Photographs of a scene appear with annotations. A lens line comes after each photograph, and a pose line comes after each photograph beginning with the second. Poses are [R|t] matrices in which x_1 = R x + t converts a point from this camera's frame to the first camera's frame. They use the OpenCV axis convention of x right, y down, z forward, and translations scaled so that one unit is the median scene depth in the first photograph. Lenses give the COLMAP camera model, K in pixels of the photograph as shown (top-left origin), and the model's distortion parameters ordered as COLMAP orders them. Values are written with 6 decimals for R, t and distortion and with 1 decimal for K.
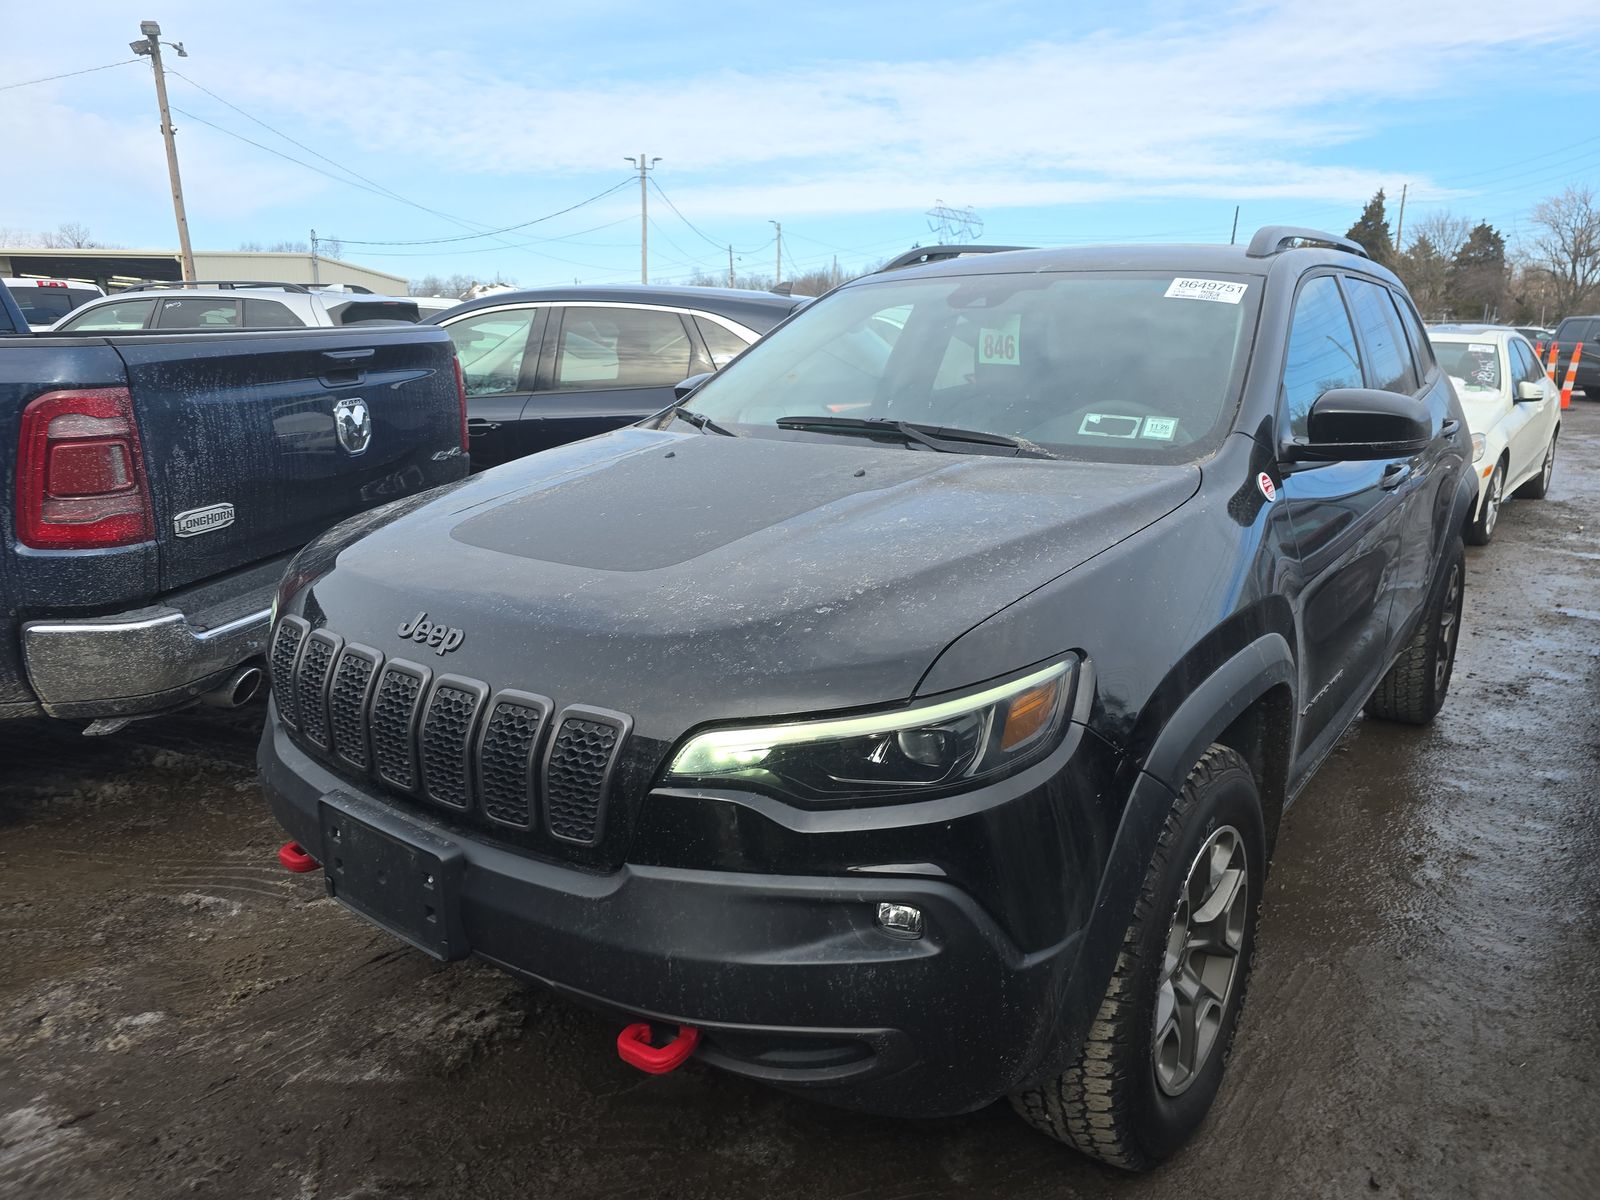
lens RADIAL K [[1139.6, 0, 792.5], [0, 1139.6, 597.1], [0, 0, 1]] dist [0.042619, -0.040805]
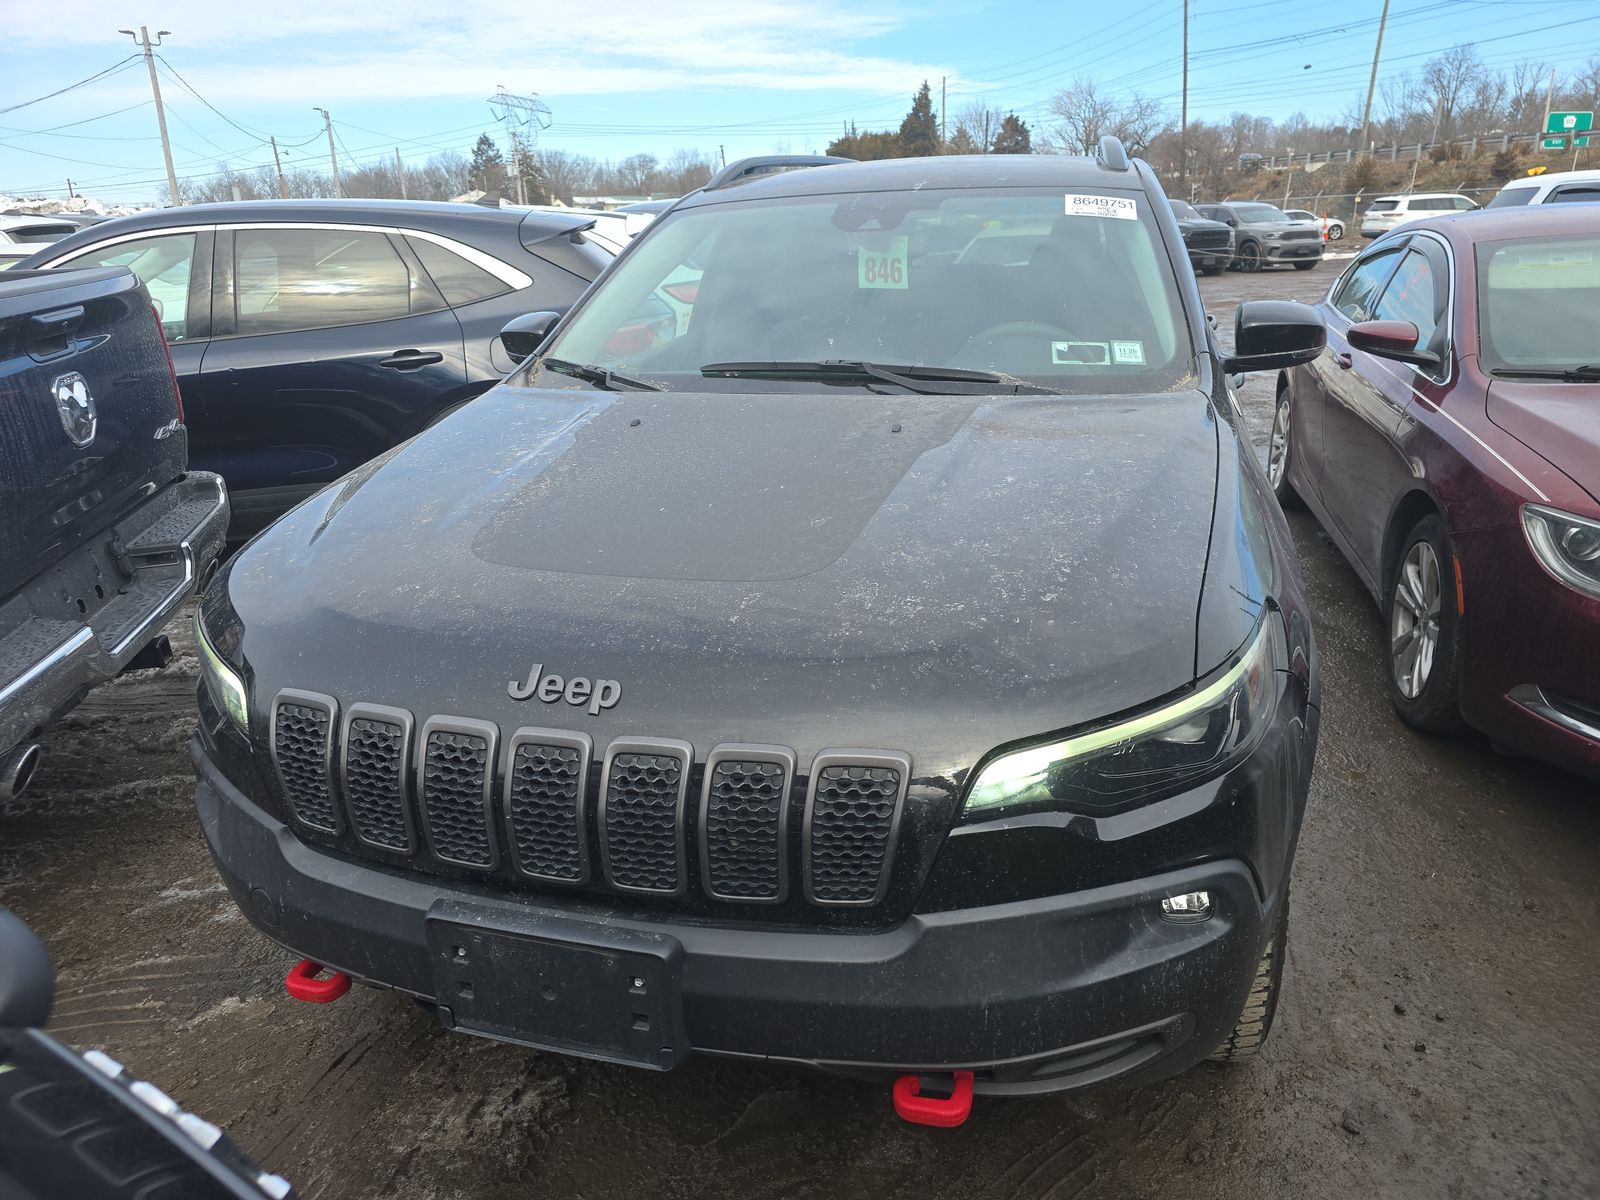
lens RADIAL K [[1139.6, 0, 792.5], [0, 1139.6, 597.1], [0, 0, 1]] dist [0.042619, -0.040805]
pose [[0.926479, -0.147452, 0.346259, -0.258490], [0.116713, 0.987262, 0.108131, -0.059942], [-0.357793, -0.059769, 0.931886, 0.114998]]
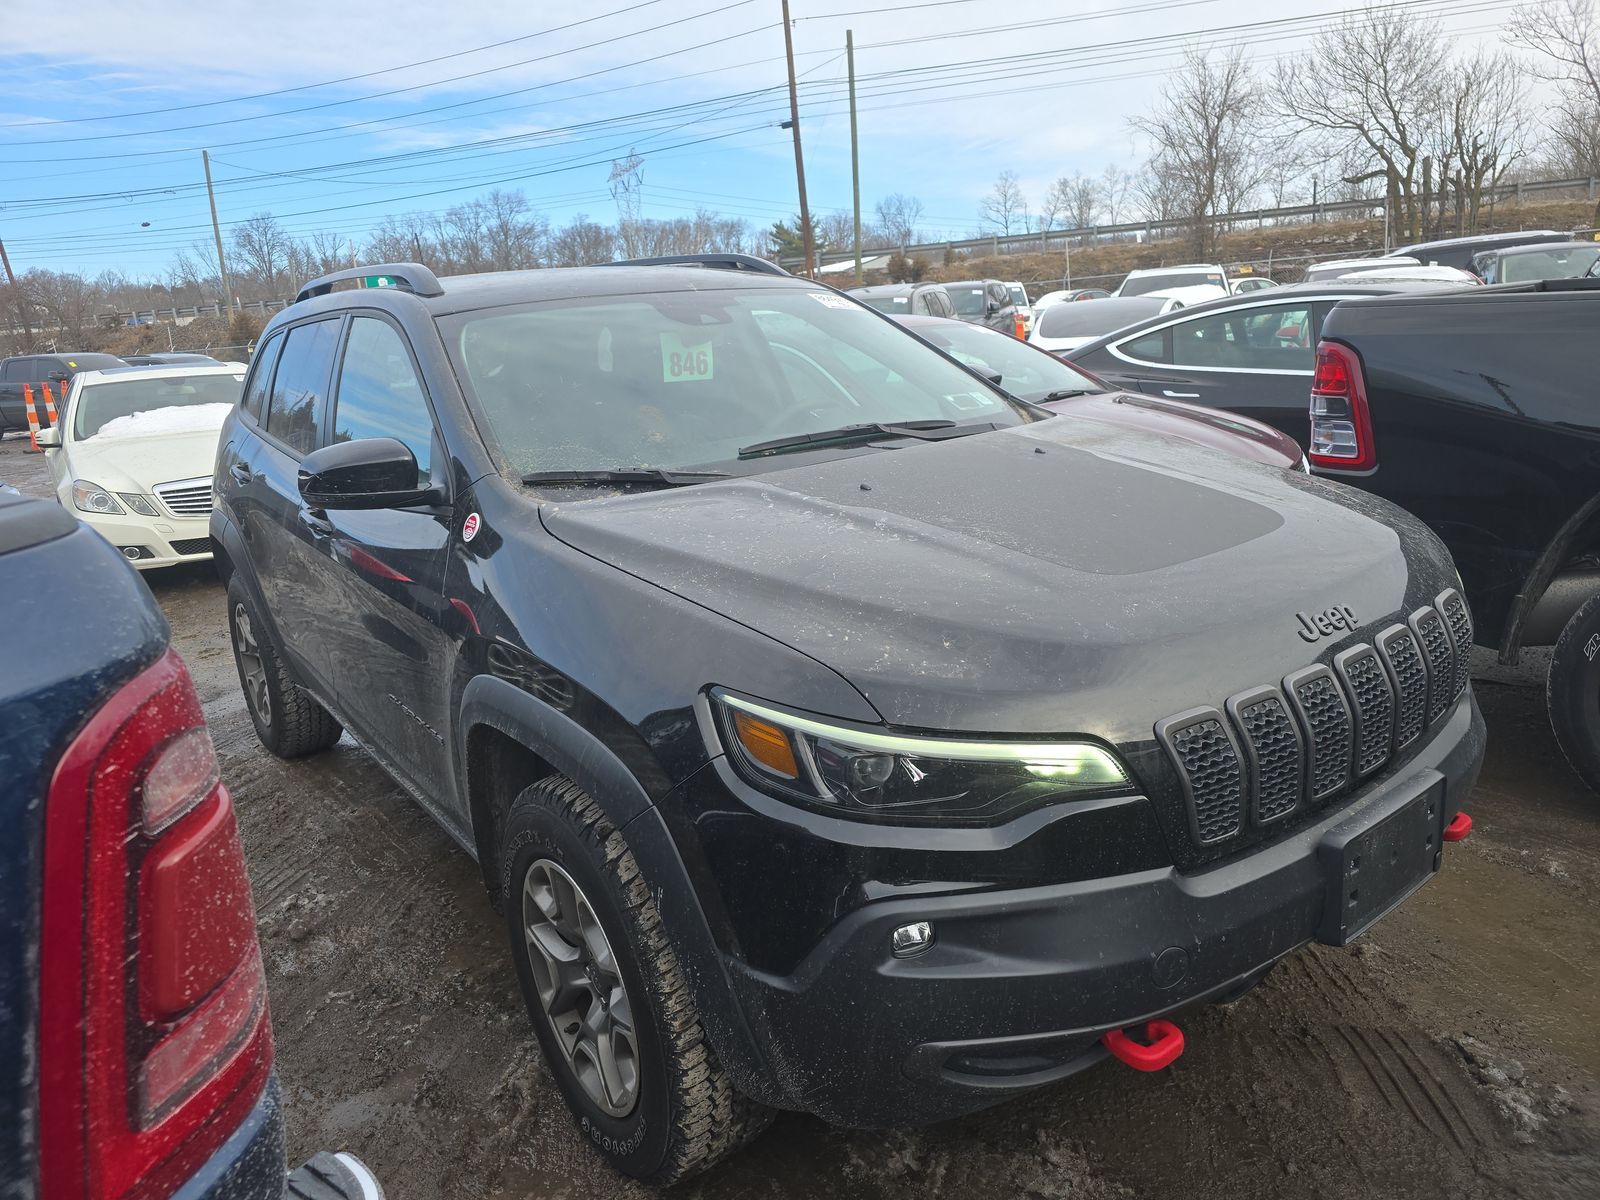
lens RADIAL K [[1158.9, 0, 800.0], [0, 1158.9, 600.0], [0, 0, 1]] dist [0.036657, -0.004471]
pose [[0.182529, -0.249961, 0.950896, -0.812889], [0.288484, 0.938191, 0.191245, -0.187839], [-0.939926, 0.239410, 0.243357, 0.697654]]
